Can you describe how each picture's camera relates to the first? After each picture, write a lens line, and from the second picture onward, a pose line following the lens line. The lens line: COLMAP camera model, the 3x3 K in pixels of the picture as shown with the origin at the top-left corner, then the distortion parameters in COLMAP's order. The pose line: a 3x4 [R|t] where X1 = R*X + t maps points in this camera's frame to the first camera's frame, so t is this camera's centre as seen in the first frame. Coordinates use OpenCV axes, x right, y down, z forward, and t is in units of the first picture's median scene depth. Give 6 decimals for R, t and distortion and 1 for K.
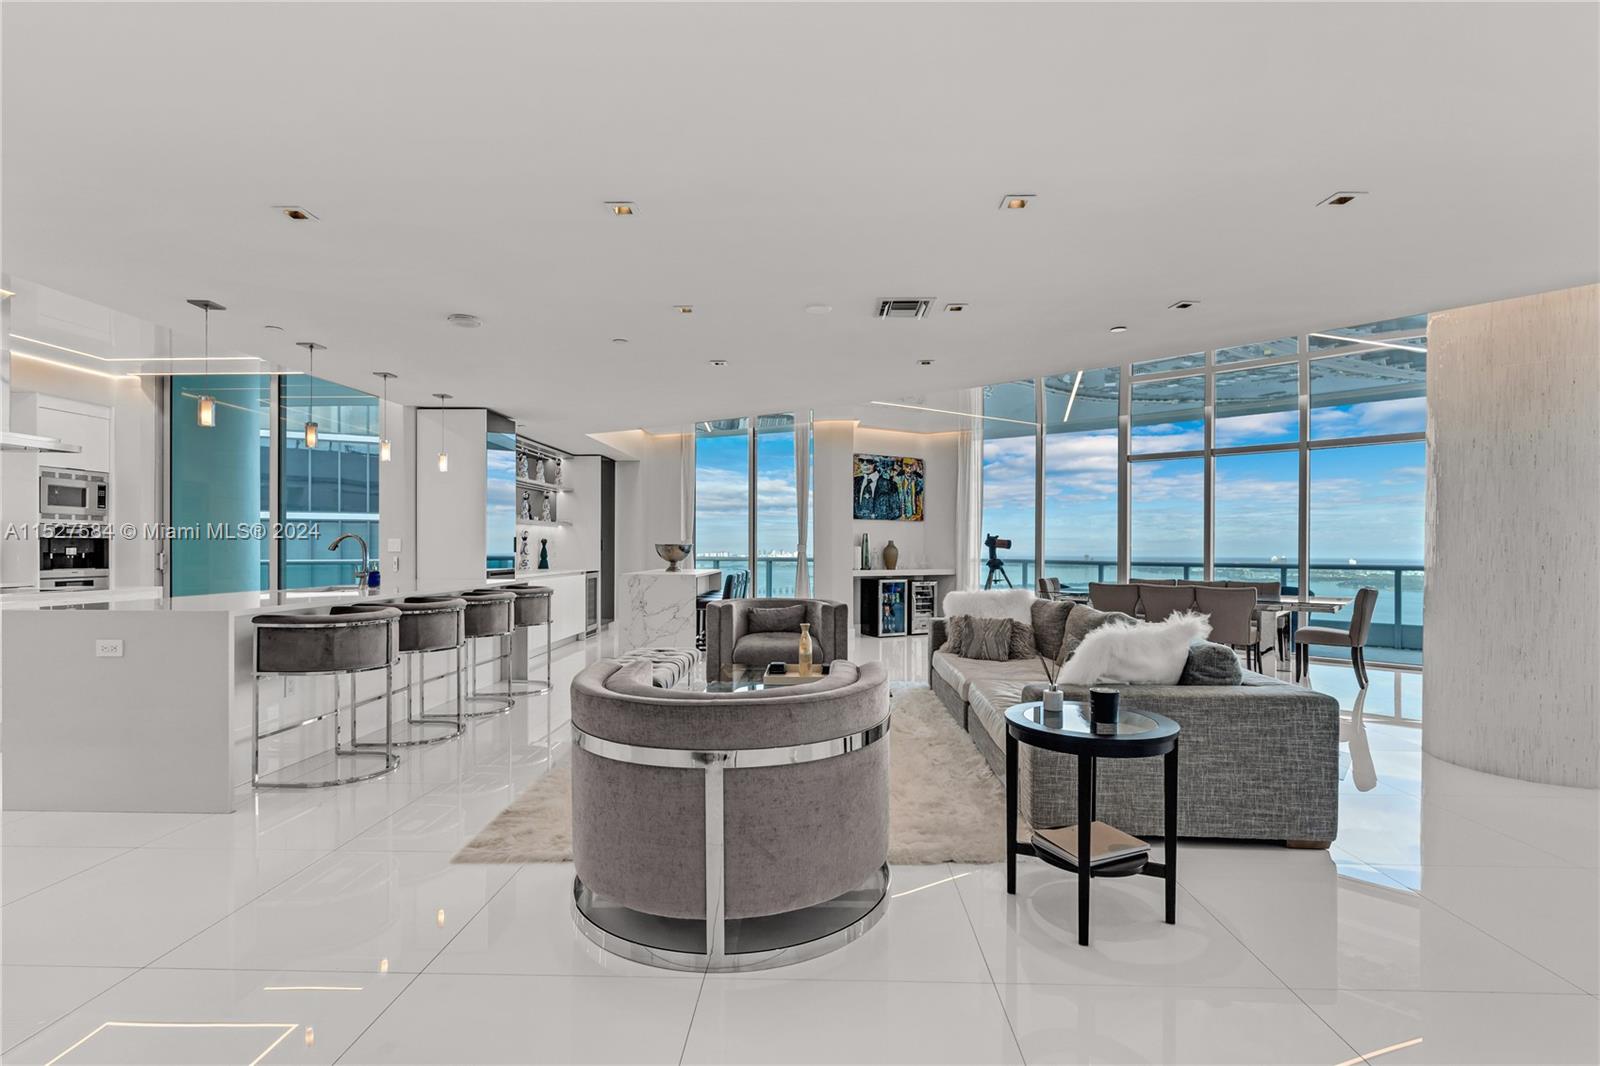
lens RADIAL K [[736.7, 0, 811.0], [0, 736.7, 547.0], [0, 0, 1]] dist [0.001718, -0.000046]
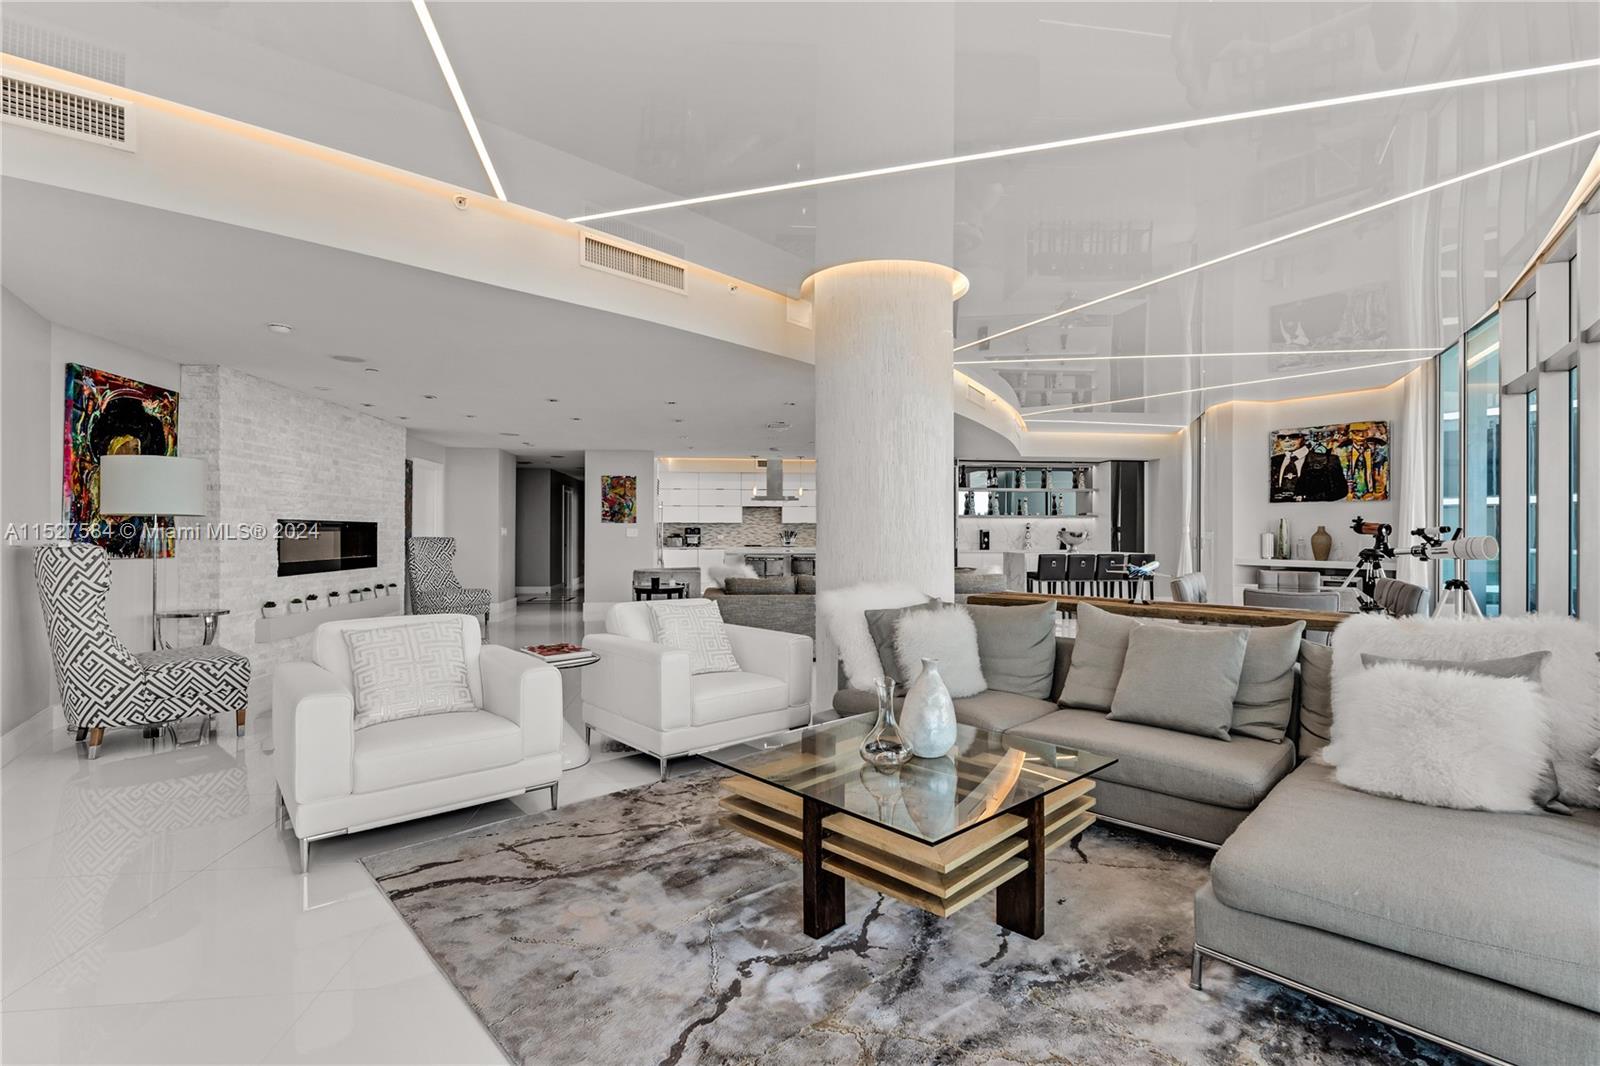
lens RADIAL K [[736.7, 0, 800.7], [0, 736.7, 527.3], [0, 0, 1]] dist [0.001718, -0.000046]
pose [[0.133055, -0.008809, -0.991069, 0.925191], [-0.002044, 0.999956, -0.009162, 0.001851], [0.991106, 0.003245, 0.133032, 0.317403]]
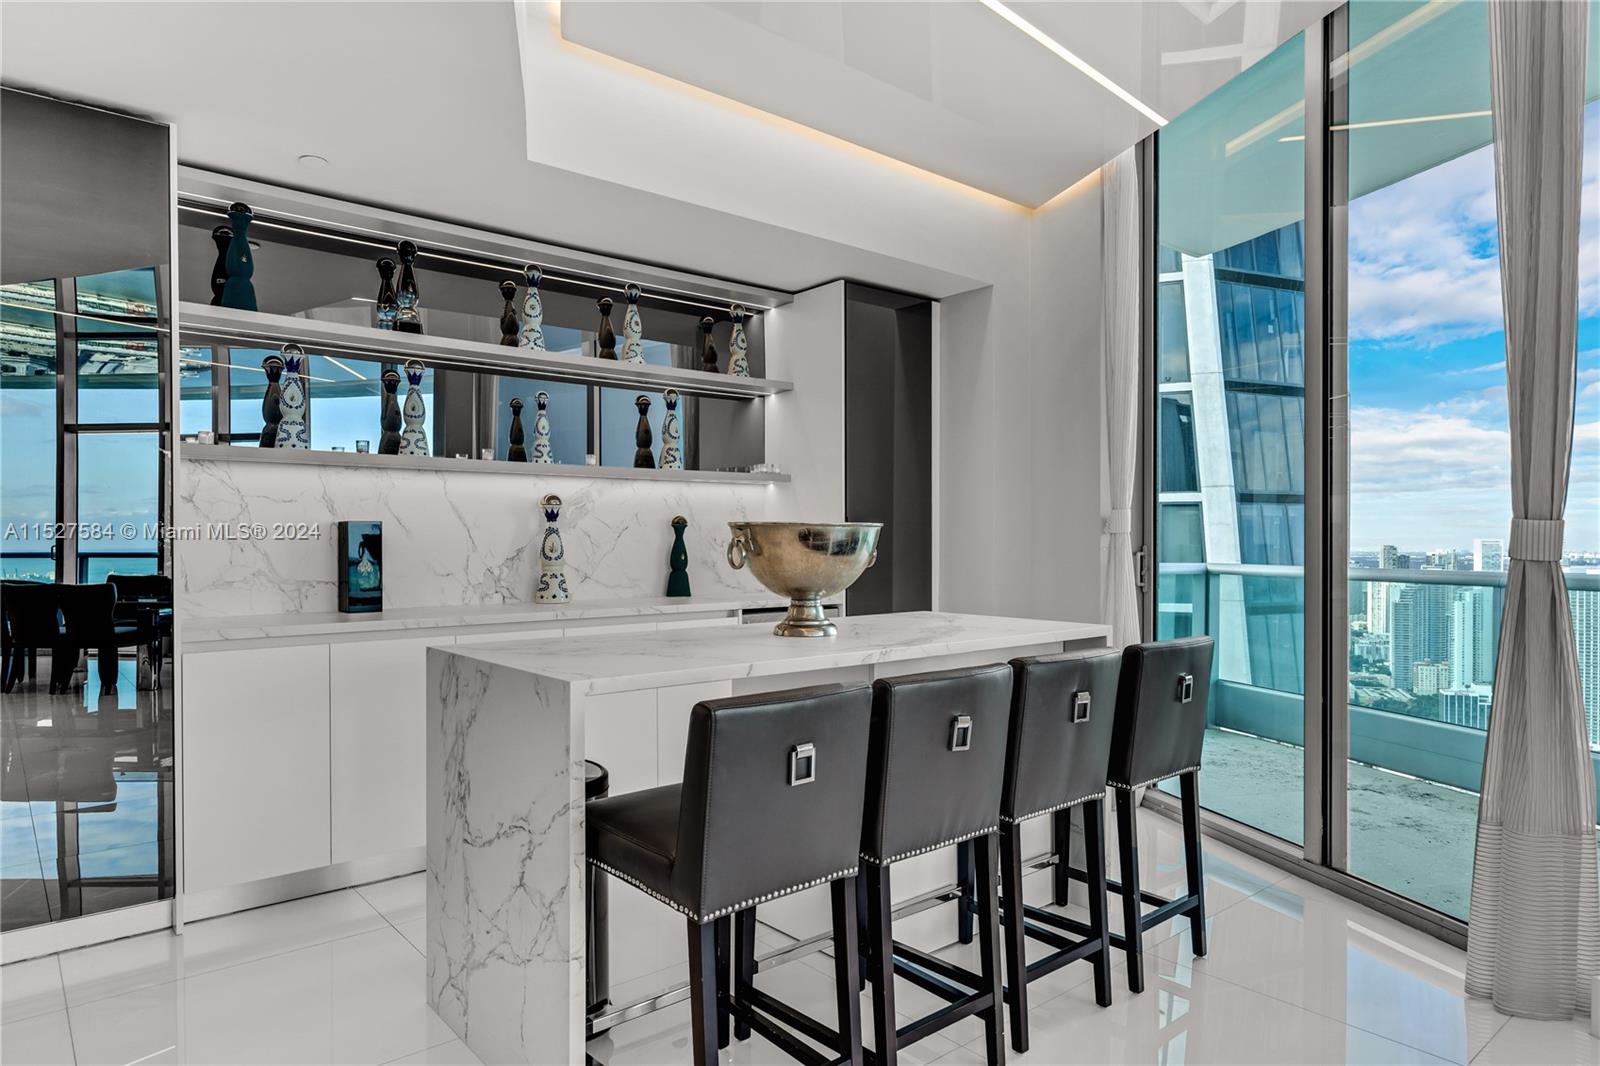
lens RADIAL K [[965.5, 0, 806.9], [0, 965.5, 533.7], [0, 0, 1]] dist [-0.000754, -0.001035]
pose [[0.664488, -0.008460, -0.747251, 0.048452], [0.003921, 0.999962, -0.007835, 0.001609], [0.747289, 0.002276, 0.664495, 0.704891]]
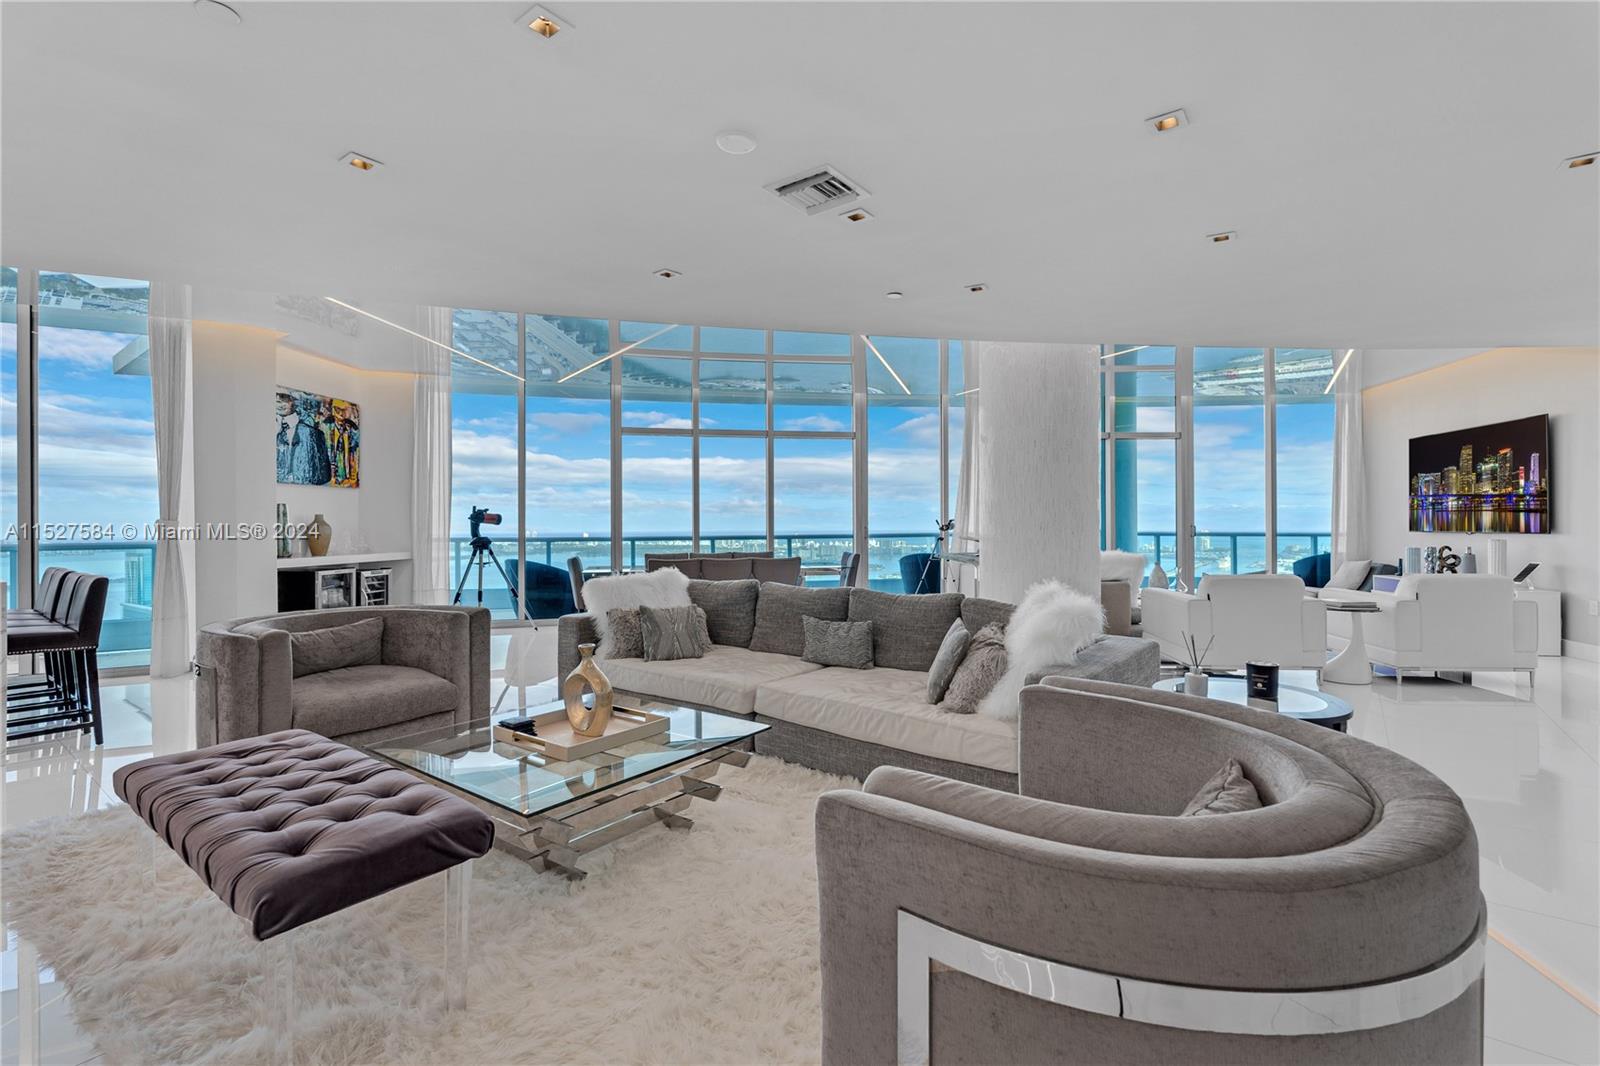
lens RADIAL K [[721.5, 0, 807.6], [0, 721.5, 519.5], [0, 0, 1]] dist [0.008478, -0.003798]
pose [[0.583498, -0.002572, 0.812111, -0.190708], [0.006480, 0.999978, -0.001489, 0.000000], [-0.812089, 0.006132, 0.583502, 0.238508]]
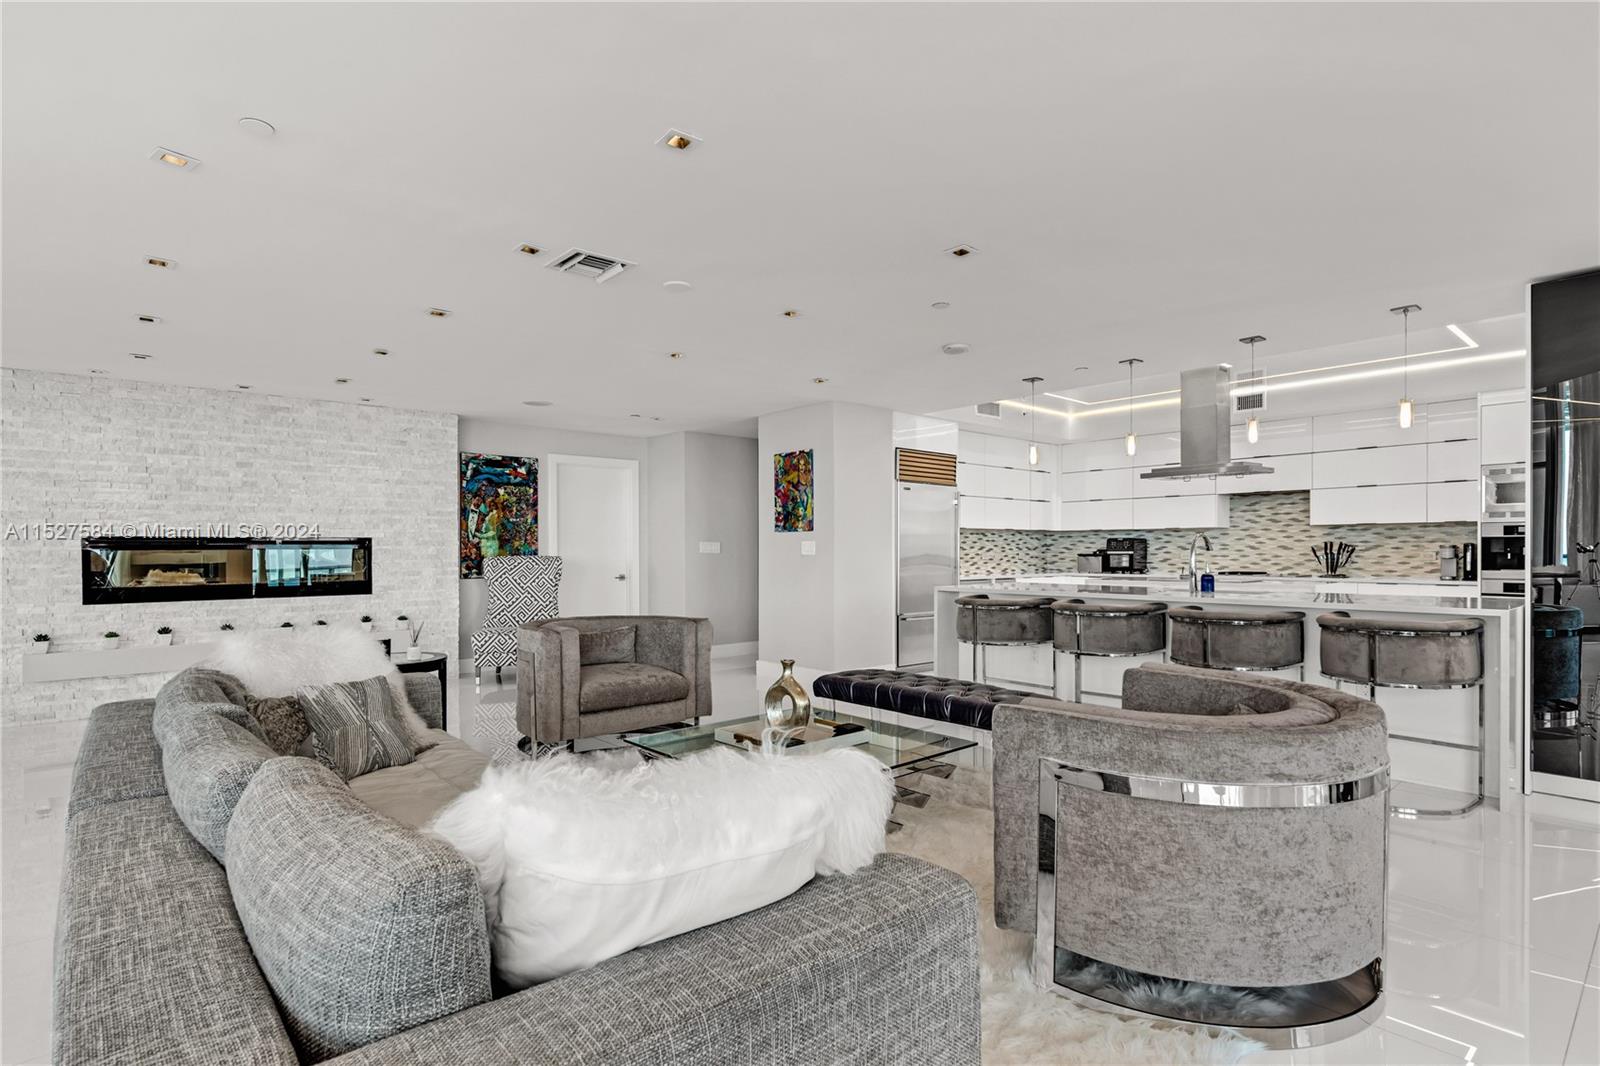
lens RADIAL K [[797.6, 0, 800.4], [0, 797.6, 549.4], [0, 0, 1]] dist [-0.006687, 0.000593]
pose [[-0.734977, 0.002050, -0.678089, 0.223252], [0.002758, 0.999996, 0.000034, 0.000660], [0.678087, -0.001845, -0.734980, 0.736196]]
